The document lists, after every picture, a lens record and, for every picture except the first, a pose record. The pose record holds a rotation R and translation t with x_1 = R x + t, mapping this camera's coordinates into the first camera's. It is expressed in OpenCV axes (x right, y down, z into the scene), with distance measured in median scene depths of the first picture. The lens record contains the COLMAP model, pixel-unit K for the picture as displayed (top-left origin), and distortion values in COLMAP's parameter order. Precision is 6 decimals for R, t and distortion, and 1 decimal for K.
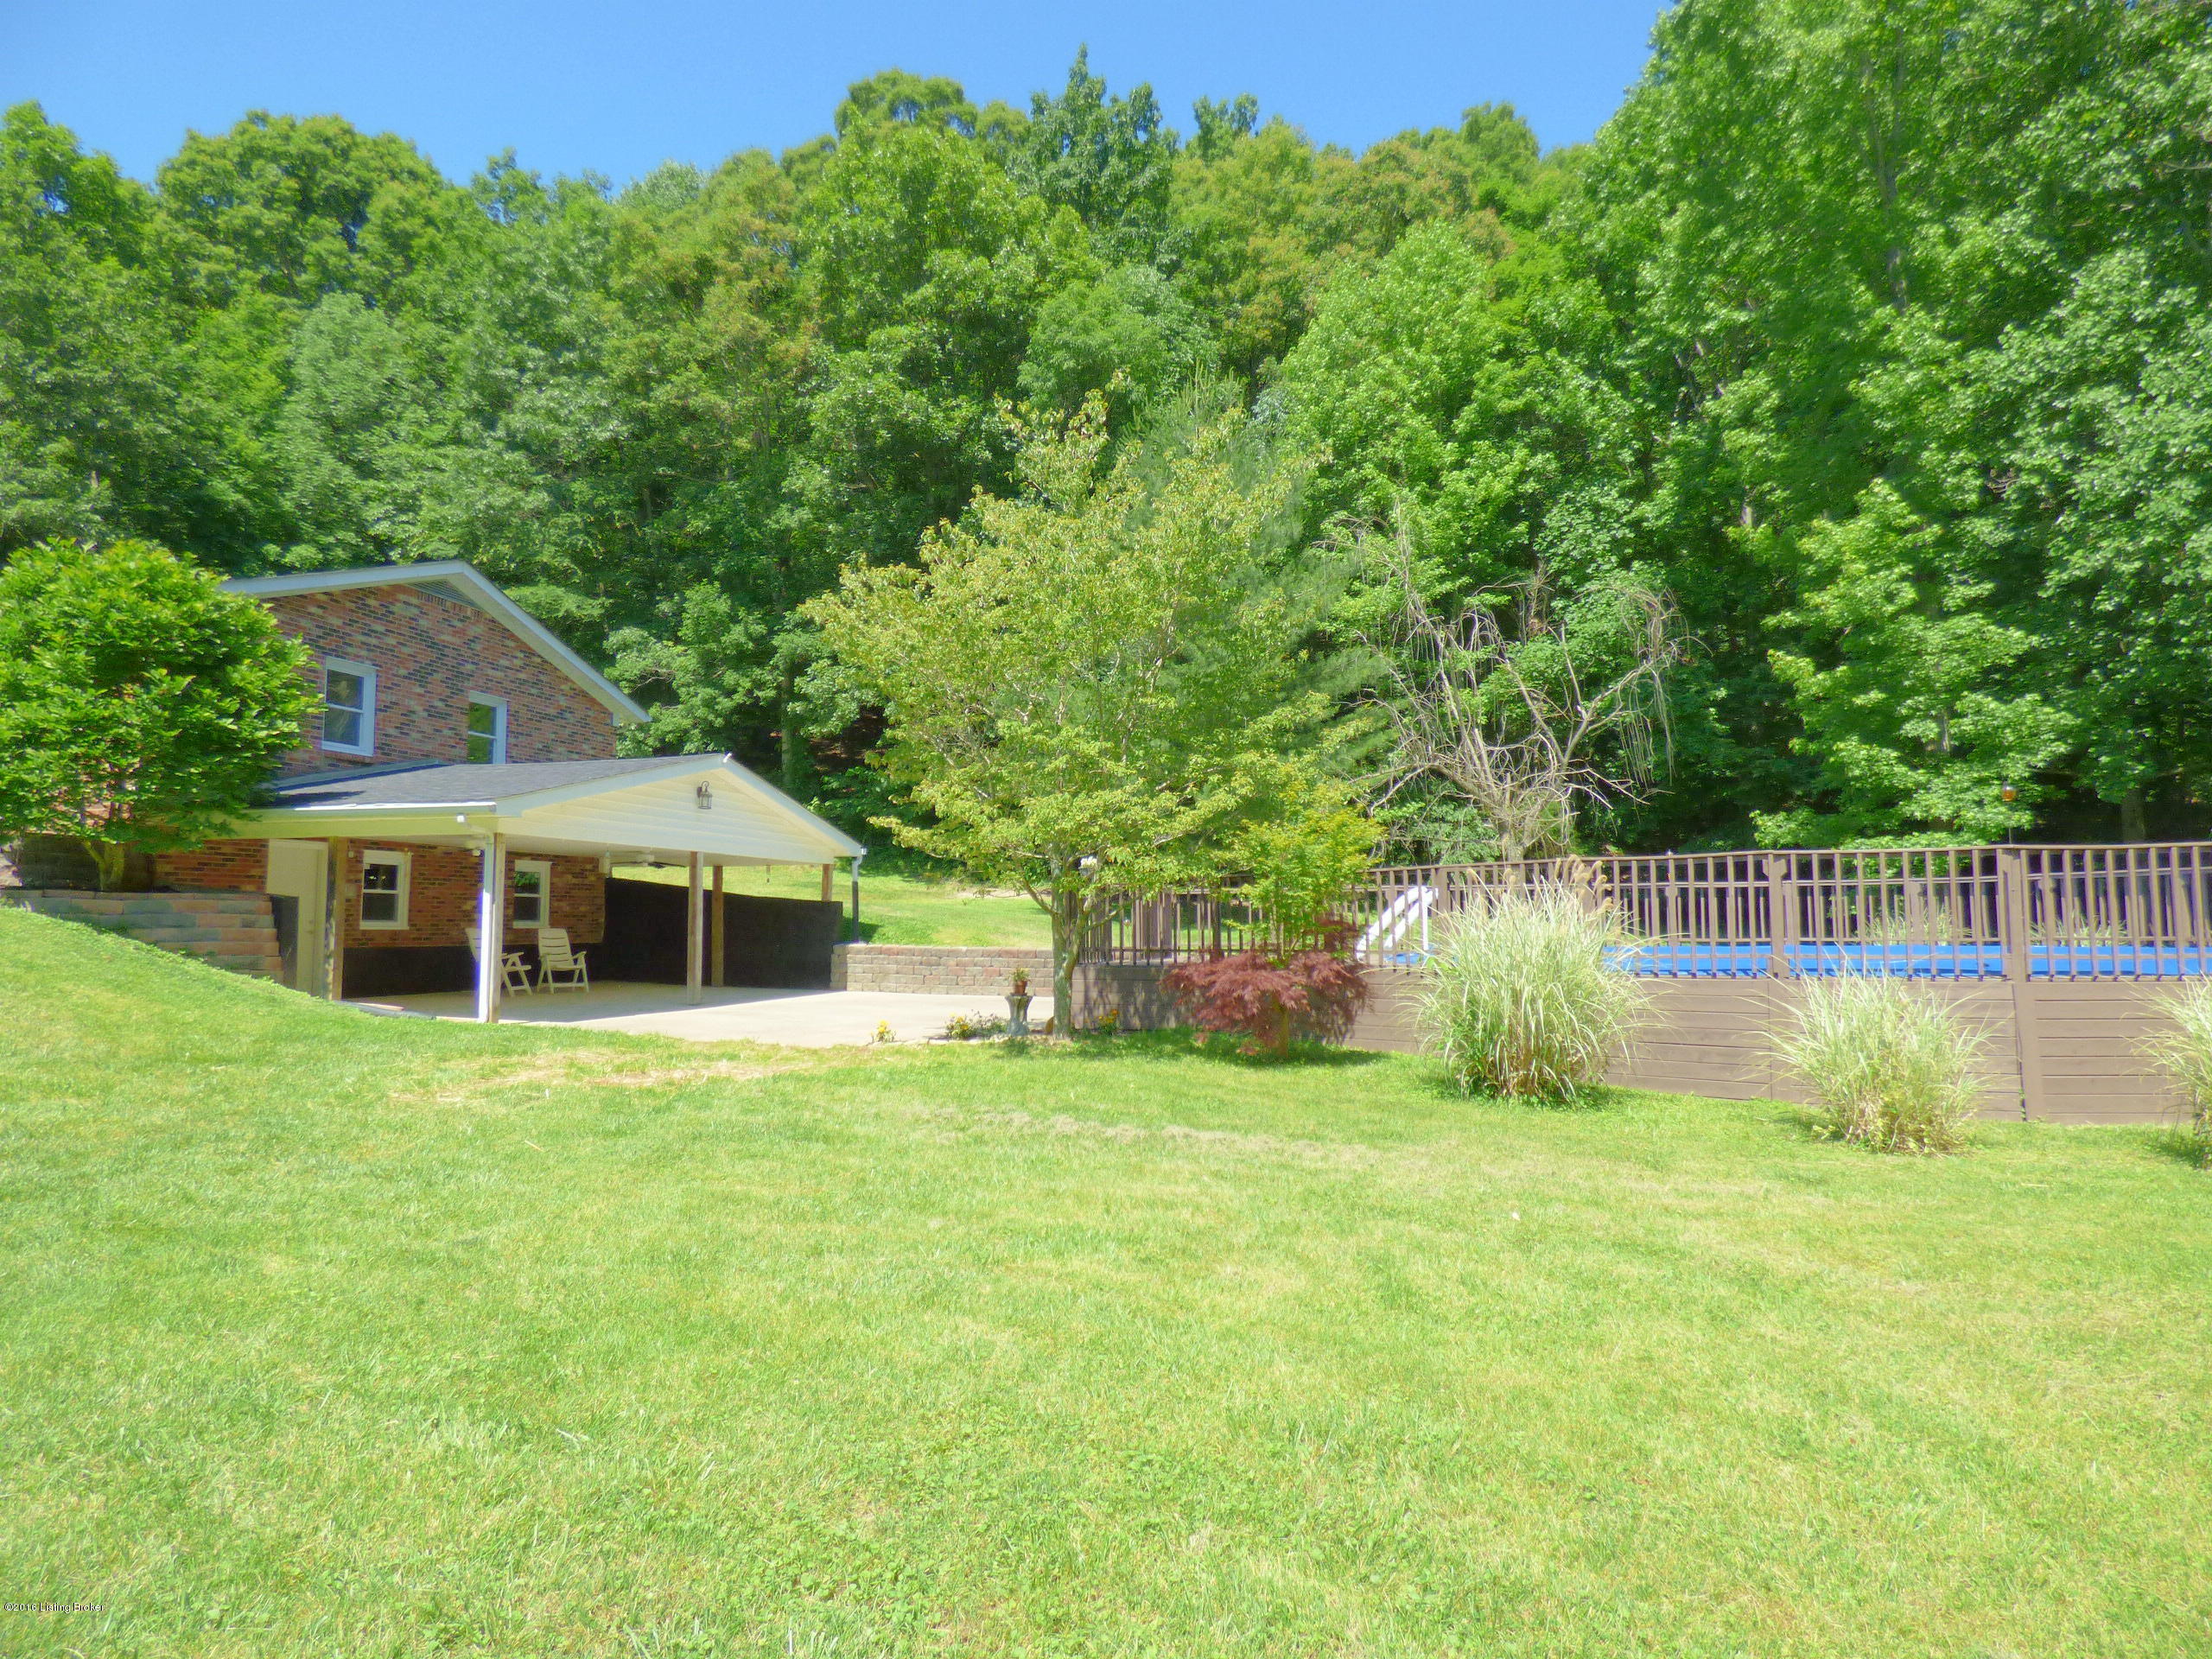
lens RADIAL K [[1325.3, 0, 1108.7], [0, 1325.3, 821.1], [0, 0, 1]] dist [-0.007404, -0.008417]
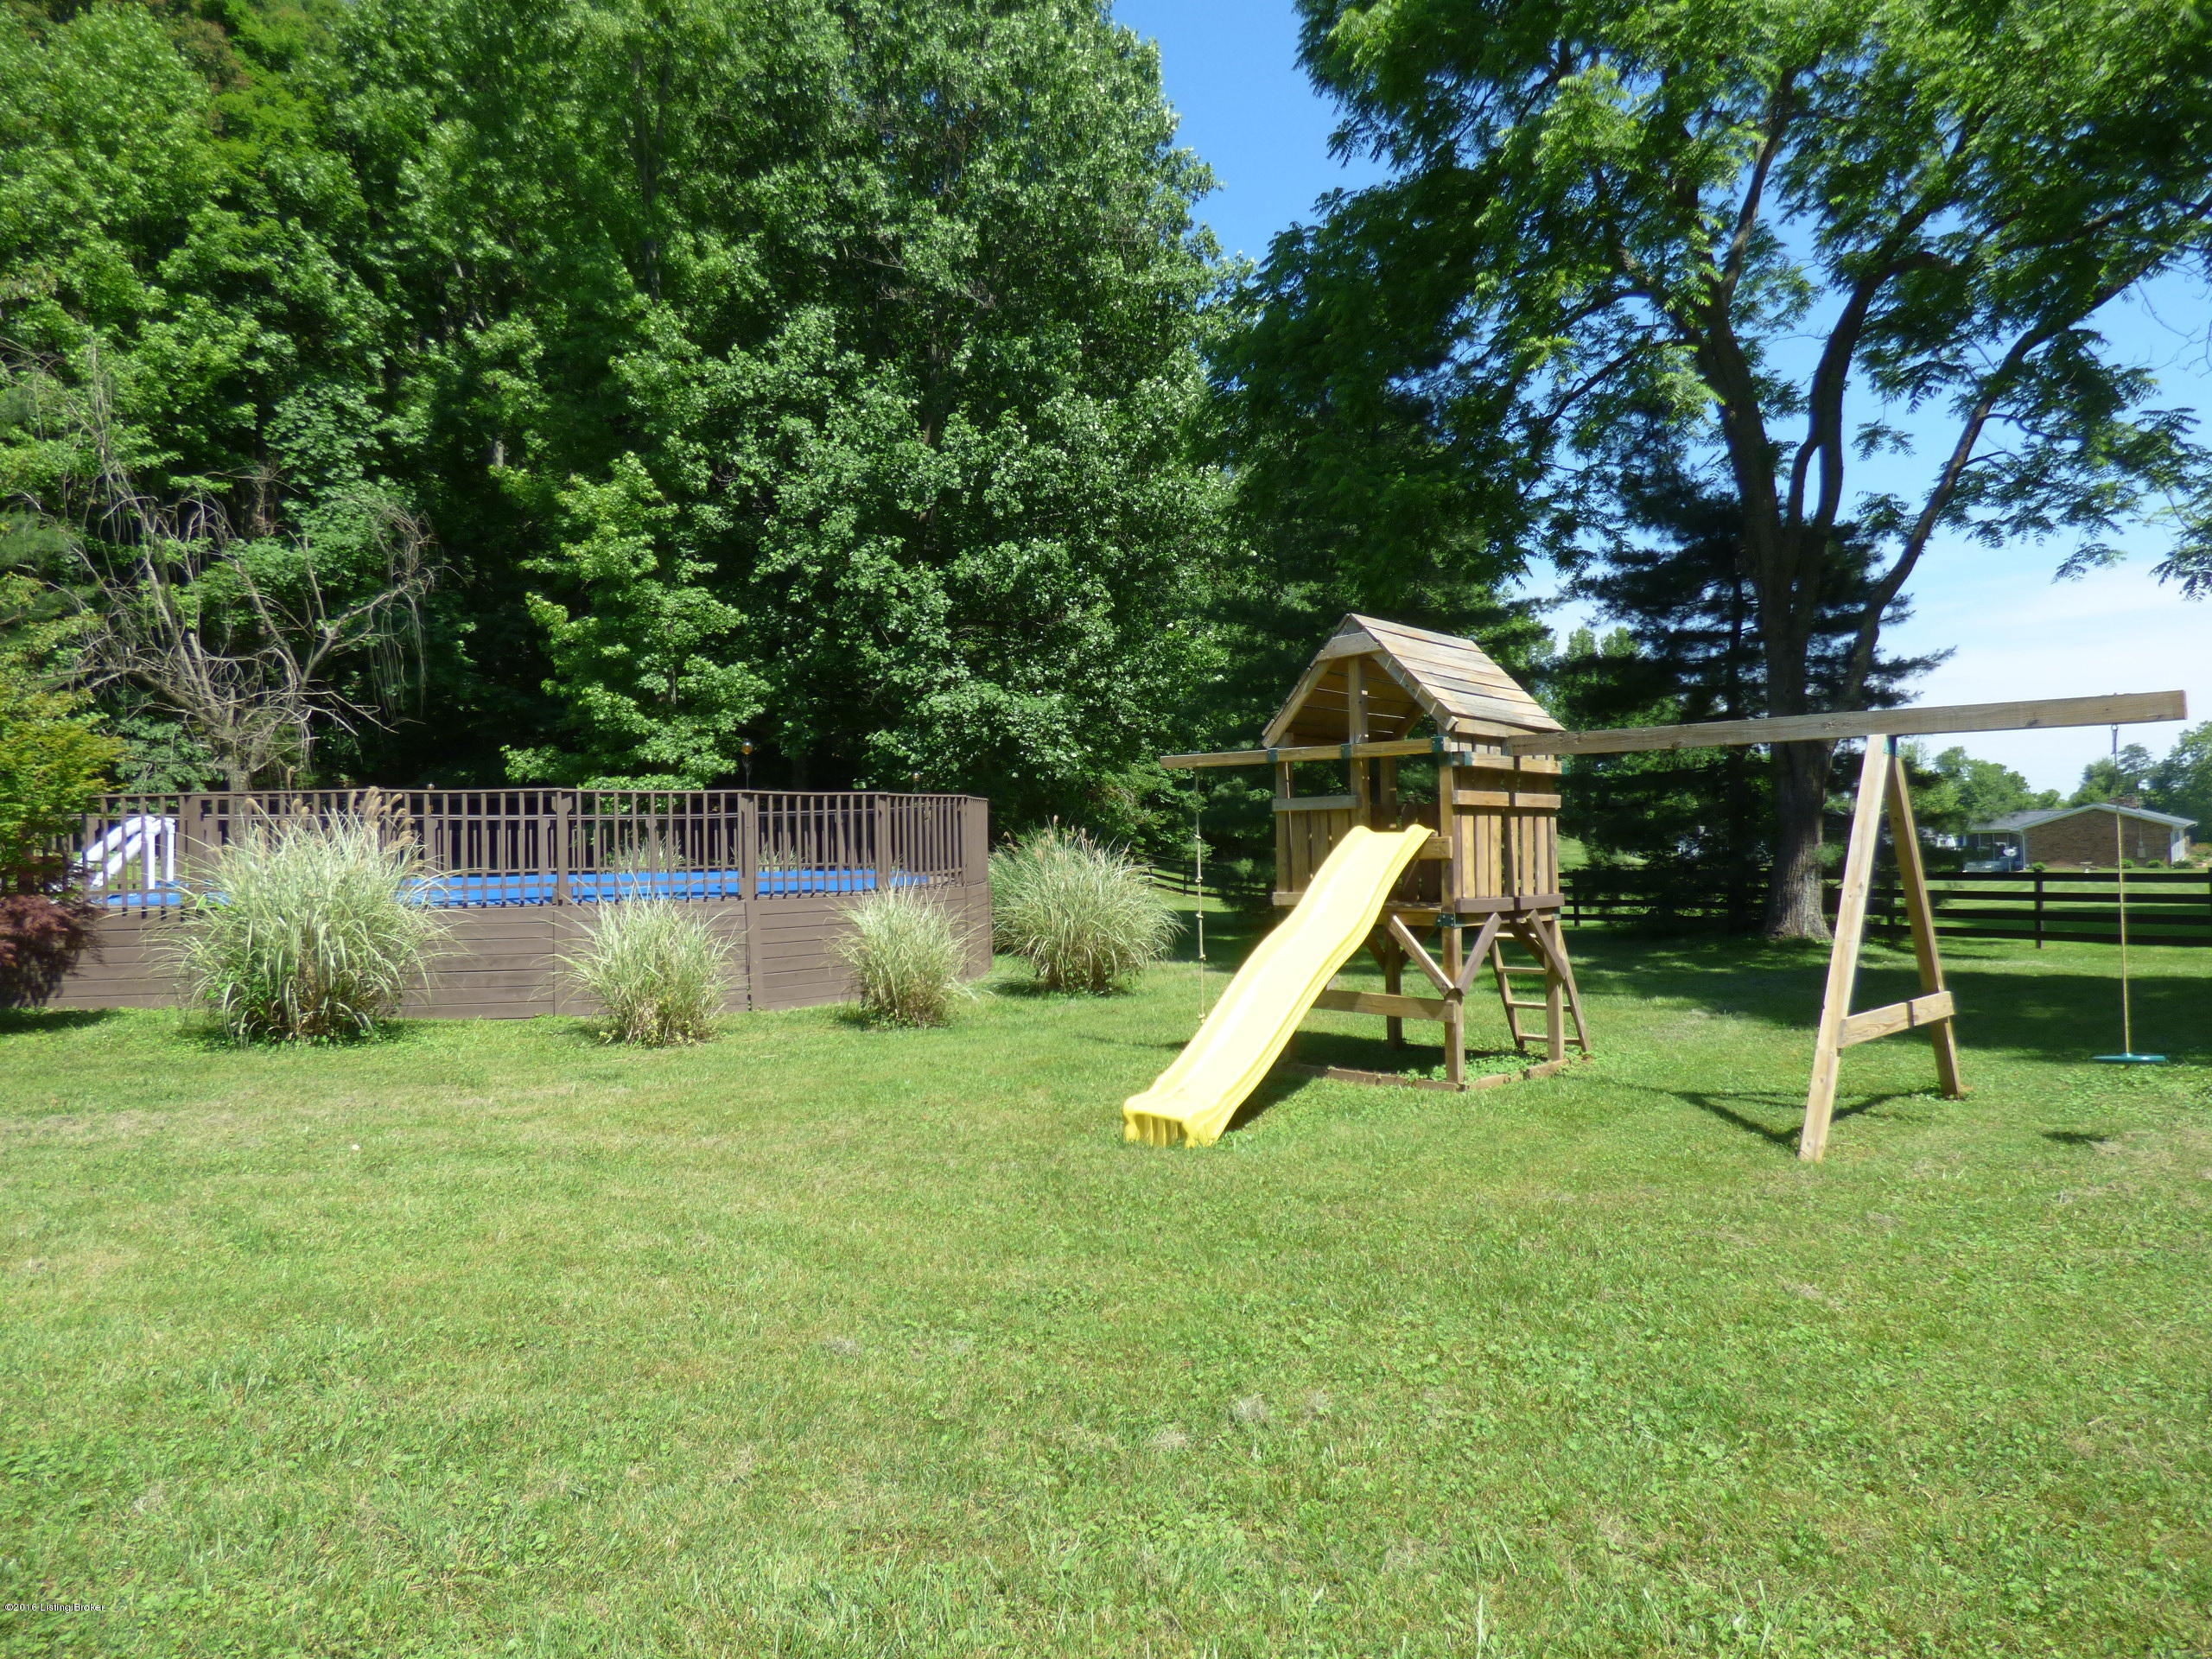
lens RADIAL K [[1325.3, 0, 1110.9], [0, 1325.3, 851.4], [0, 0, 1]] dist [-0.007404, -0.008417]
pose [[0.617890, -0.009239, 0.786210, -0.036766], [-0.049747, 0.997468, 0.050818, -0.002094], [-0.784689, -0.070511, 0.615866, -0.017089]]
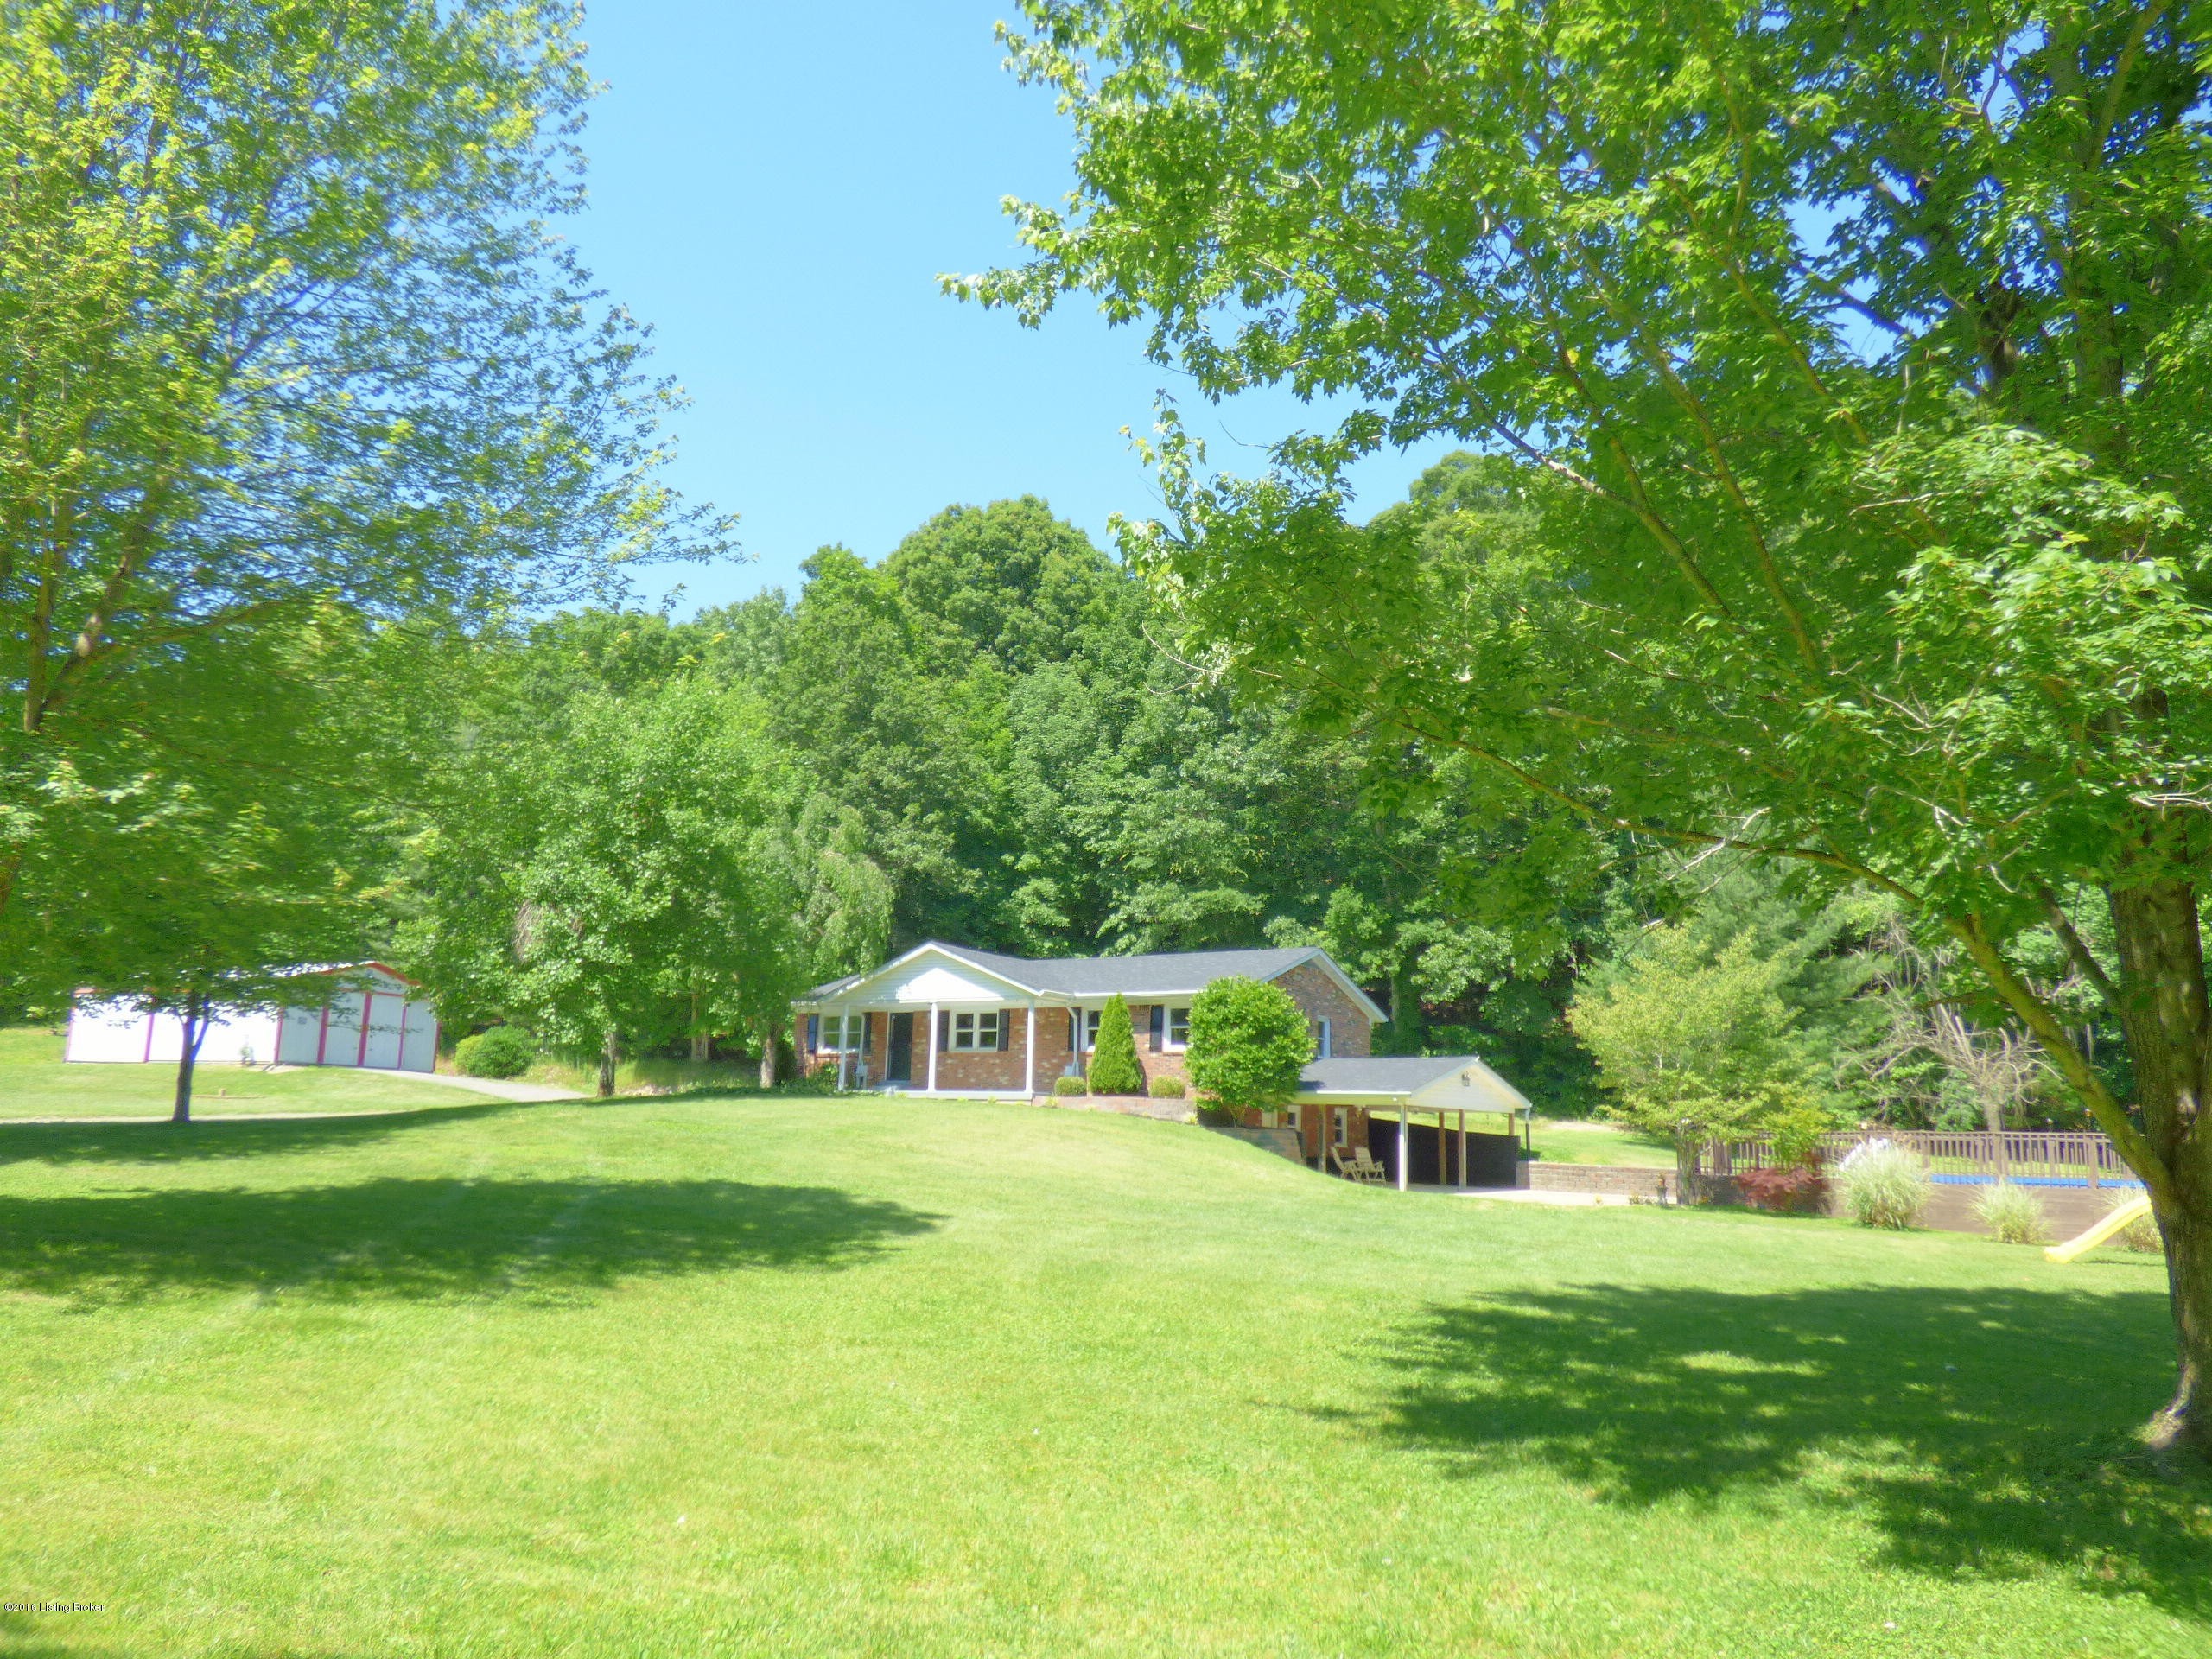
lens RADIAL K [[1612.4, 0, 1104.8], [0, 1612.4, 824.7], [0, 0, 1]] dist [0.000735, -0.001215]
pose [[0.951852, -0.036891, -0.304331, -0.067664], [0.000881, 0.993058, -0.117622, -0.091397], [0.306557, 0.111691, 0.945277, -1.140009]]
